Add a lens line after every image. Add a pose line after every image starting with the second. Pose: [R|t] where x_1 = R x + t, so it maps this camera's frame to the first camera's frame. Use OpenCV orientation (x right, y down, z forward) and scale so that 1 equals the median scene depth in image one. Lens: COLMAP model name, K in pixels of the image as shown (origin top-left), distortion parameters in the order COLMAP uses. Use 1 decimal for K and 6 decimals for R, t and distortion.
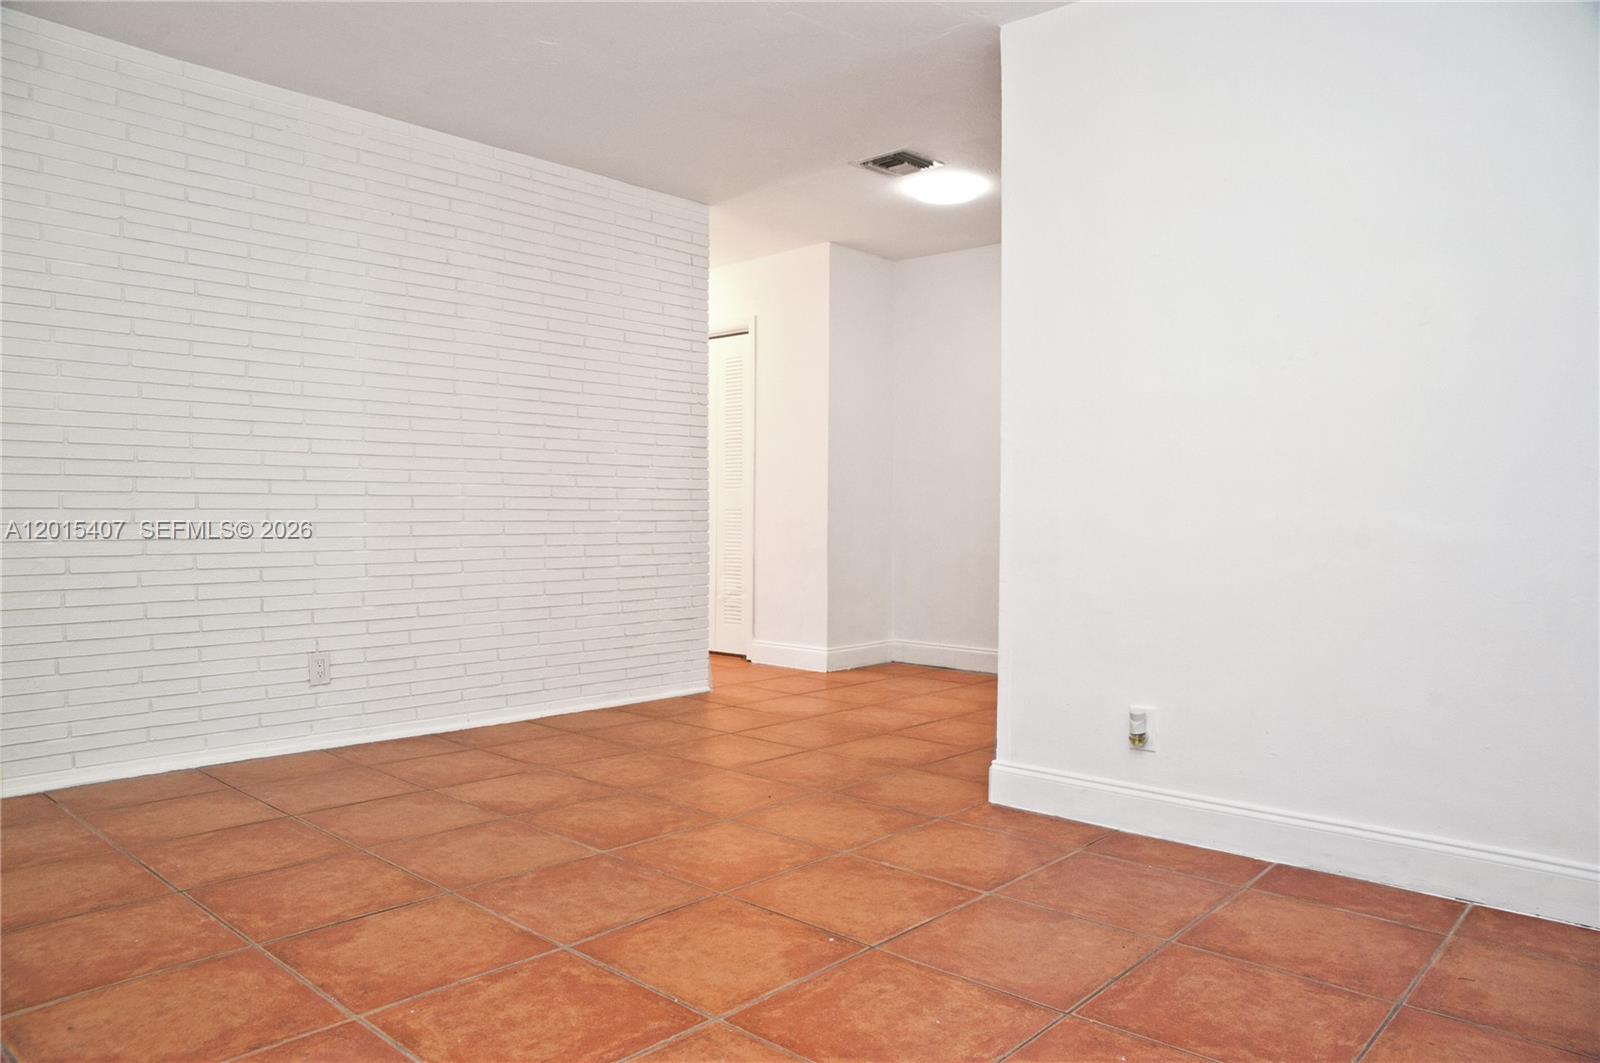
lens RADIAL K [[1093.4, 0, 802.8], [0, 1093.4, 501.5], [0, 0, 1]] dist [-0.110296, 0.085170]
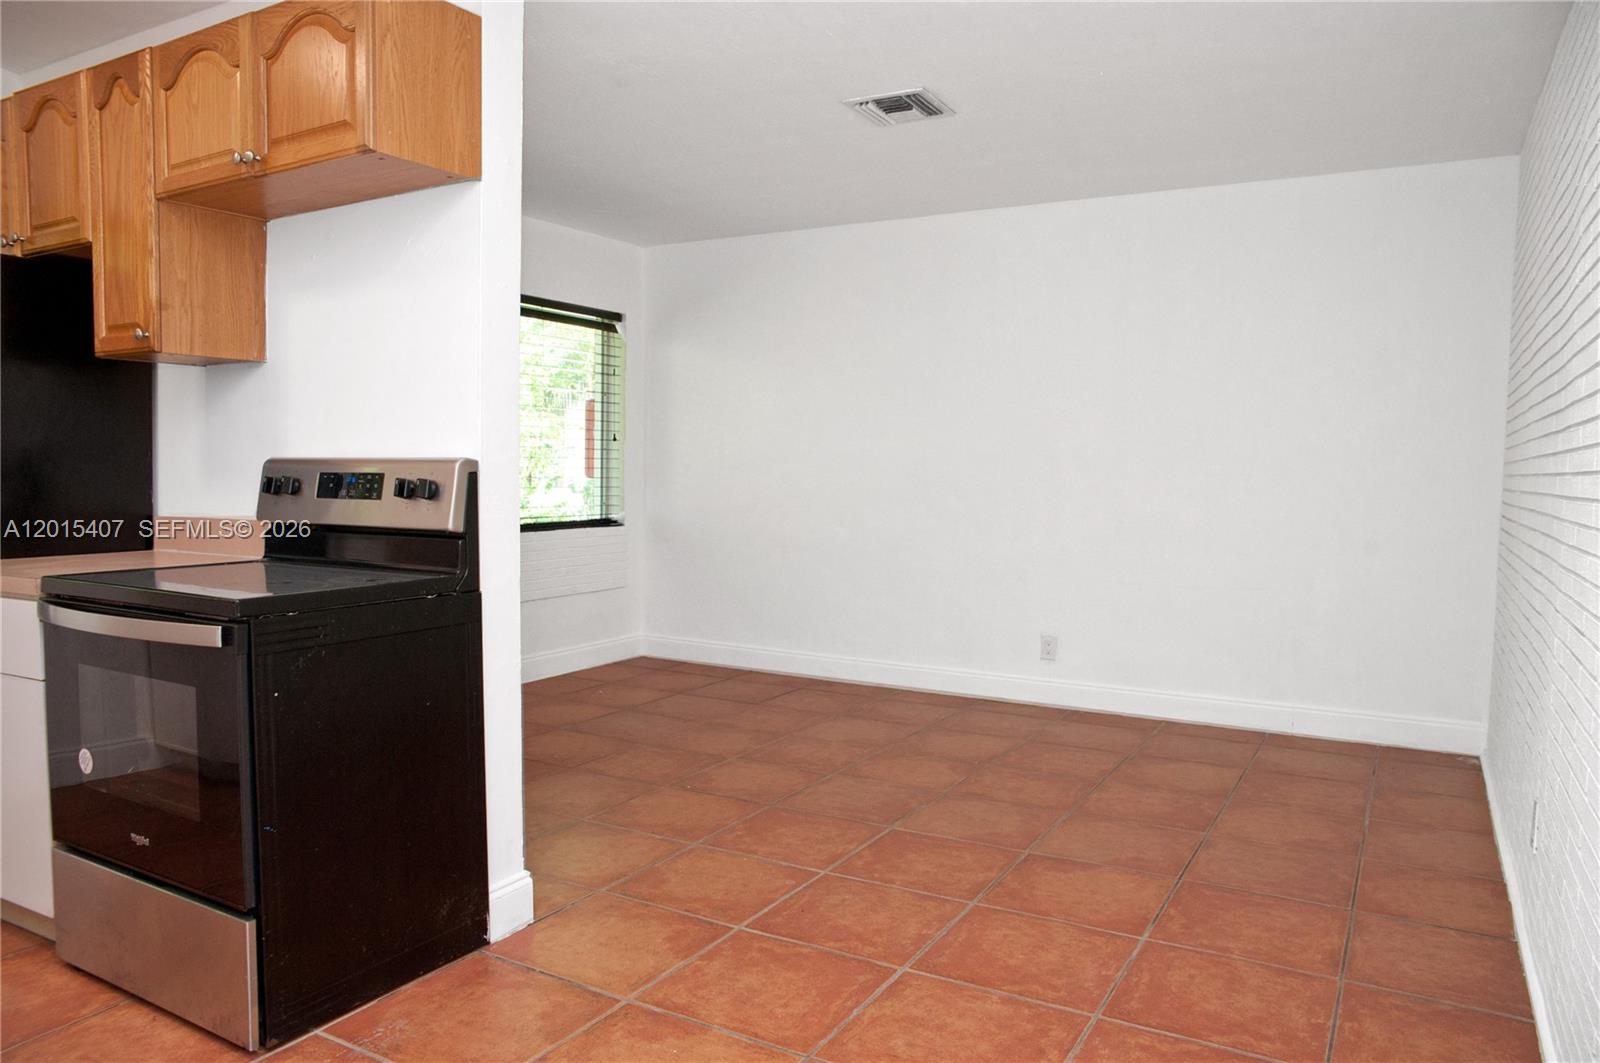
lens RADIAL K [[1093.4, 0, 783.5], [0, 1093.4, 546.7], [0, 0, 1]] dist [-0.110296, 0.085170]
pose [[-0.980282, -0.005164, -0.197537, 0.195111], [-0.018074, 0.997812, 0.063604, -0.072532], [0.196776, 0.065921, -0.978230, 2.368790]]
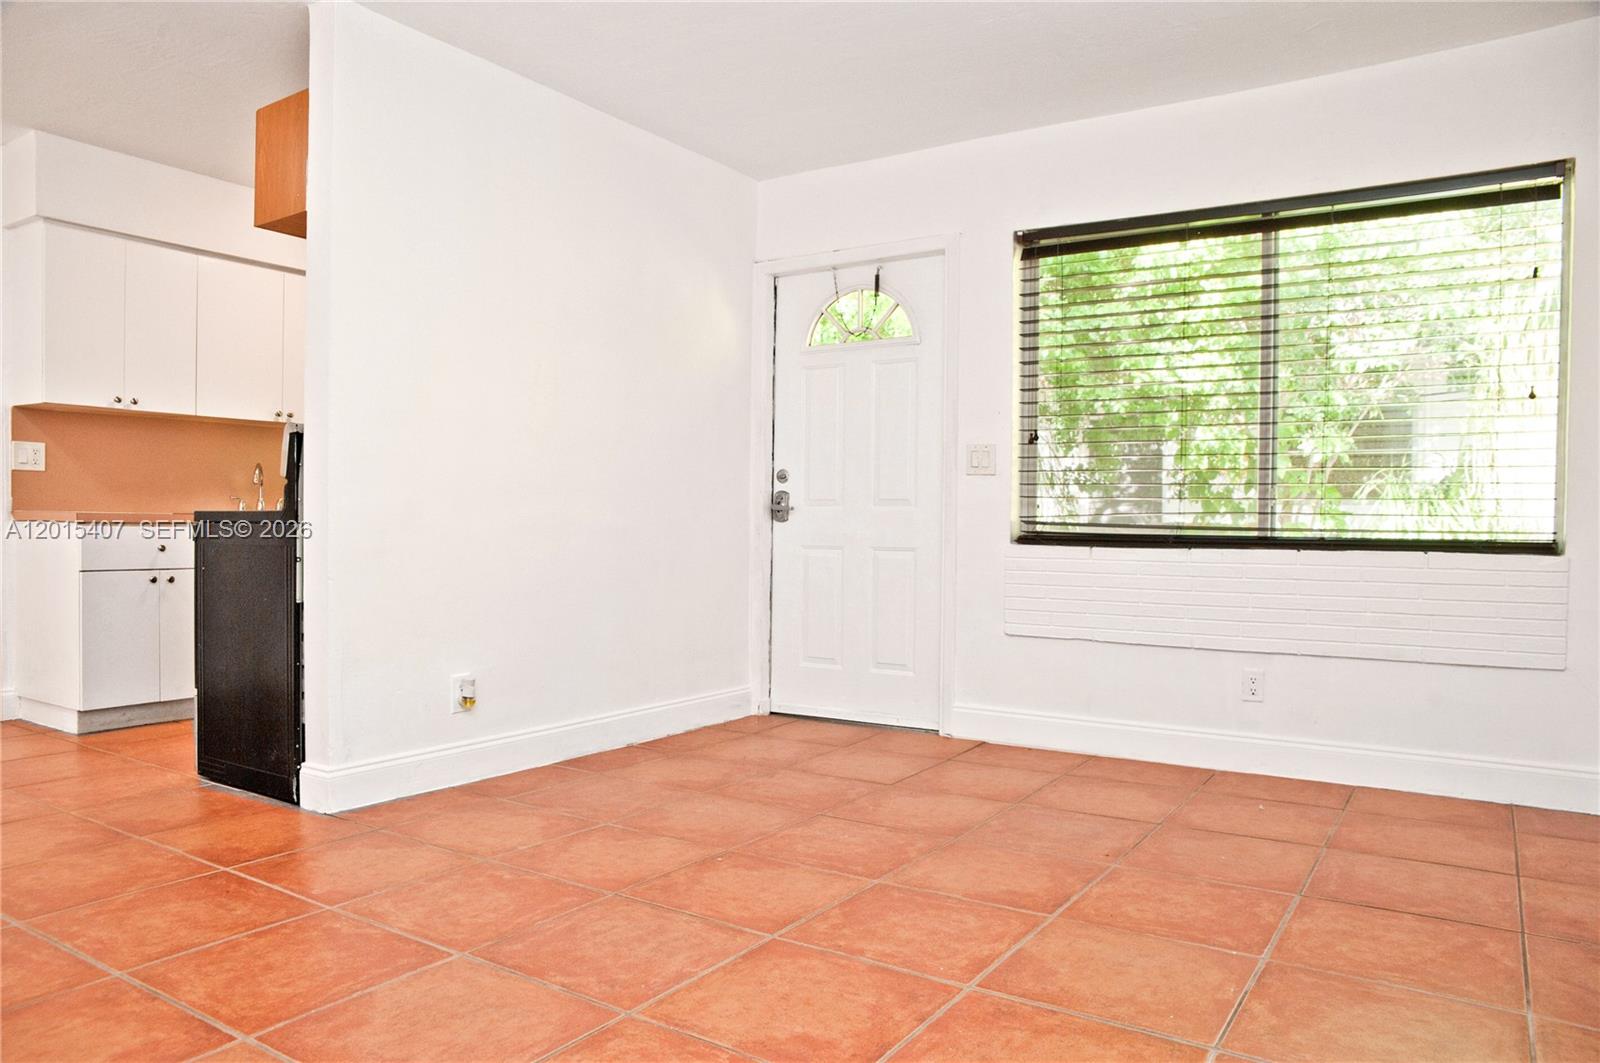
lens RADIAL K [[1093.4, 0, 799.4], [0, 1093.4, 537.1], [0, 0, 1]] dist [-0.110296, 0.085170]
pose [[-0.149888, -0.023089, 0.988433, -1.051156], [-0.018884, 0.999612, 0.020486, 0.014635], [-0.988523, -0.015595, -0.150265, 0.972822]]
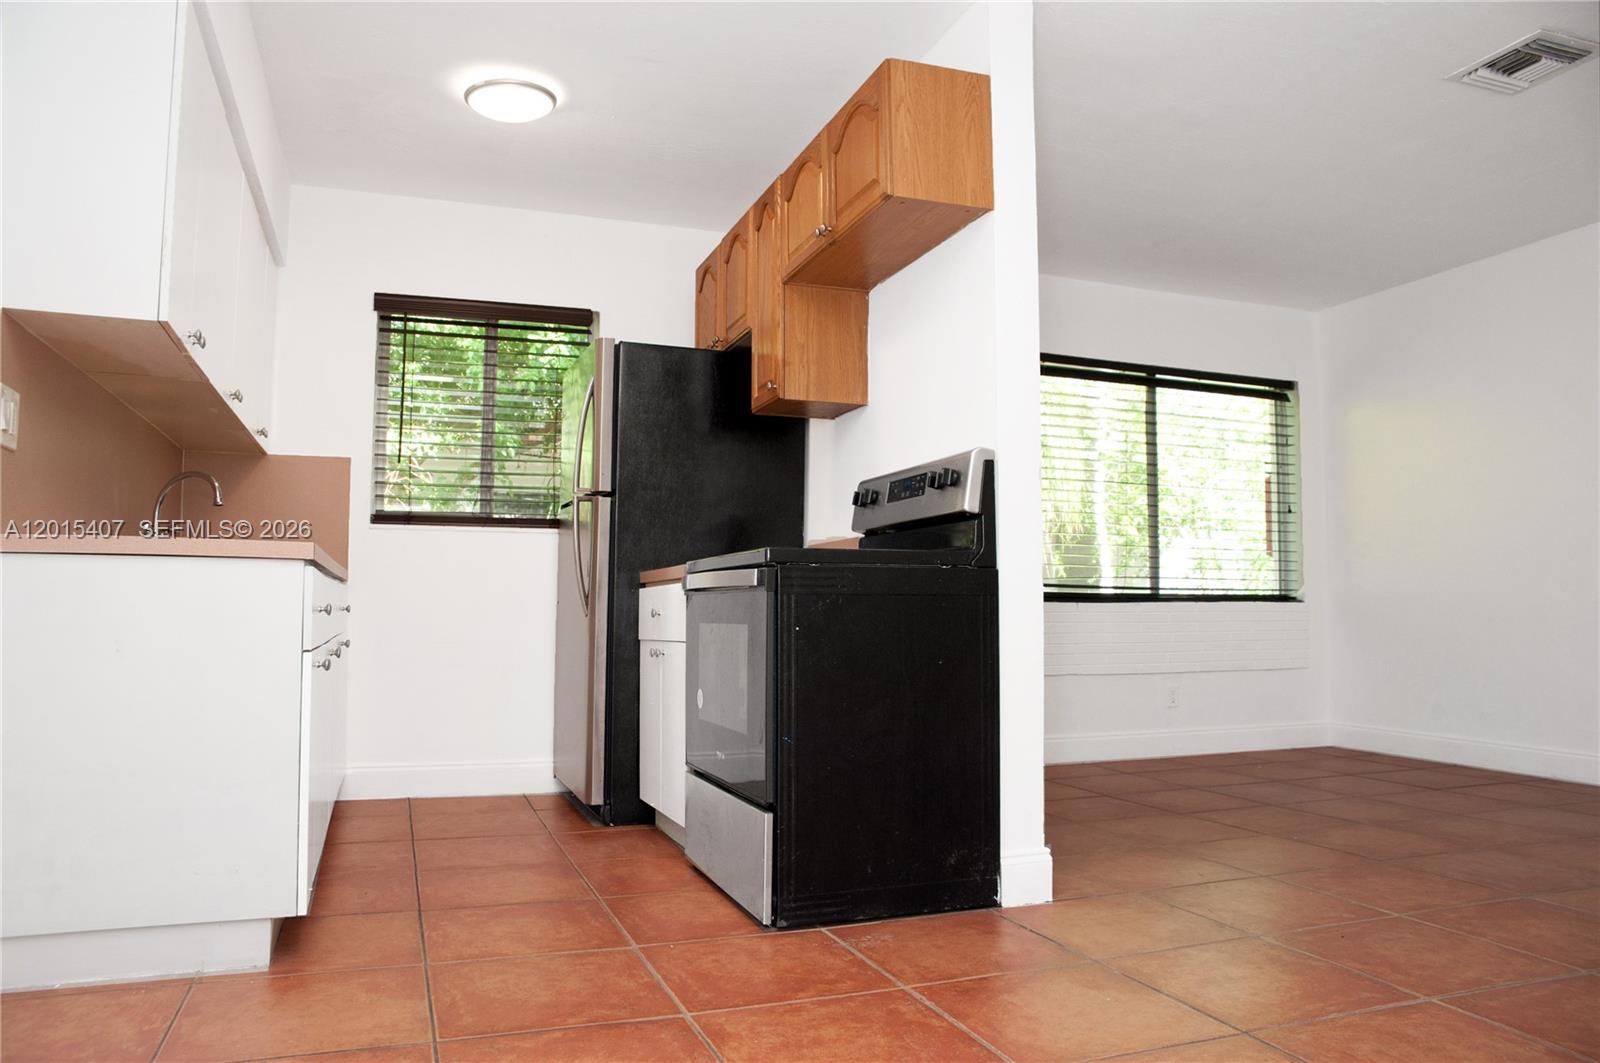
lens RADIAL K [[1093.4, 0, 794.4], [0, 1093.4, 542.9], [0, 0, 1]] dist [-0.110296, 0.085170]
pose [[-0.882320, 0.019242, 0.470257, -0.059476], [-0.012230, 0.997889, -0.063778, 0.080246], [-0.470492, -0.062024, -0.880222, 2.404875]]
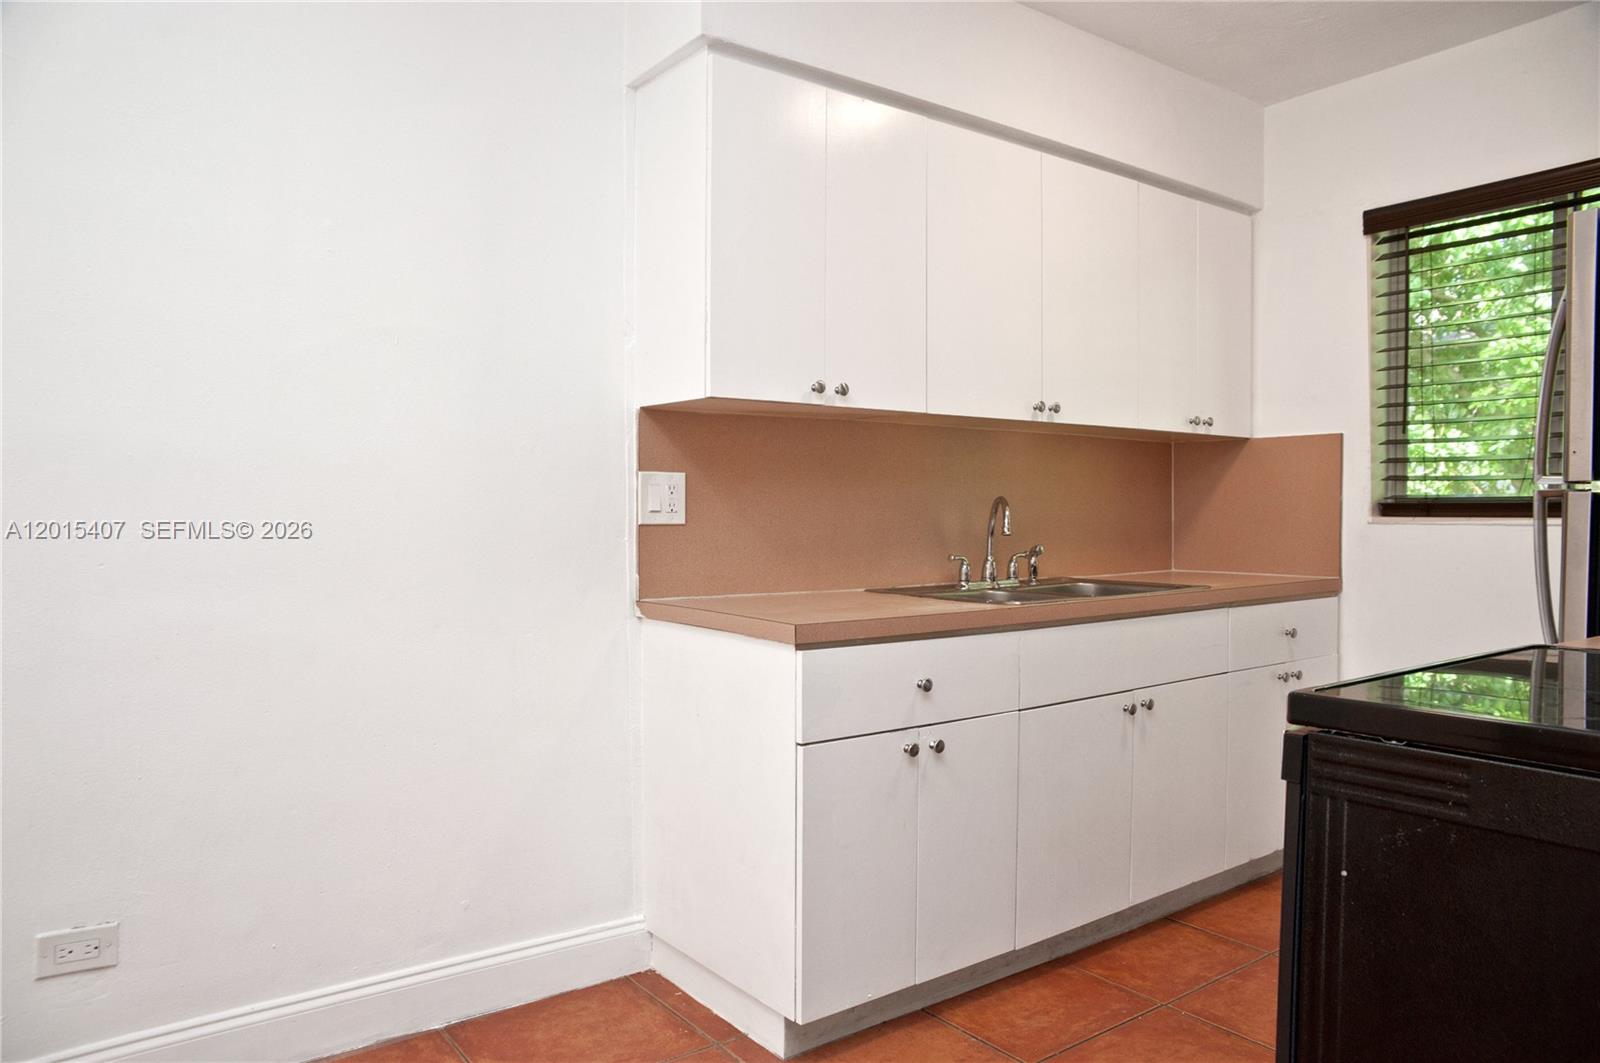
lens RADIAL K [[1093.4, 0, 826.2], [0, 1093.4, 519.5], [0, 0, 1]] dist [-0.110296, 0.085170]
pose [[0.178454, -0.011420, 0.983882, -0.057835], [-0.008253, 0.999880, 0.013103, -0.055028], [-0.983914, -0.010458, 0.178338, 1.661466]]
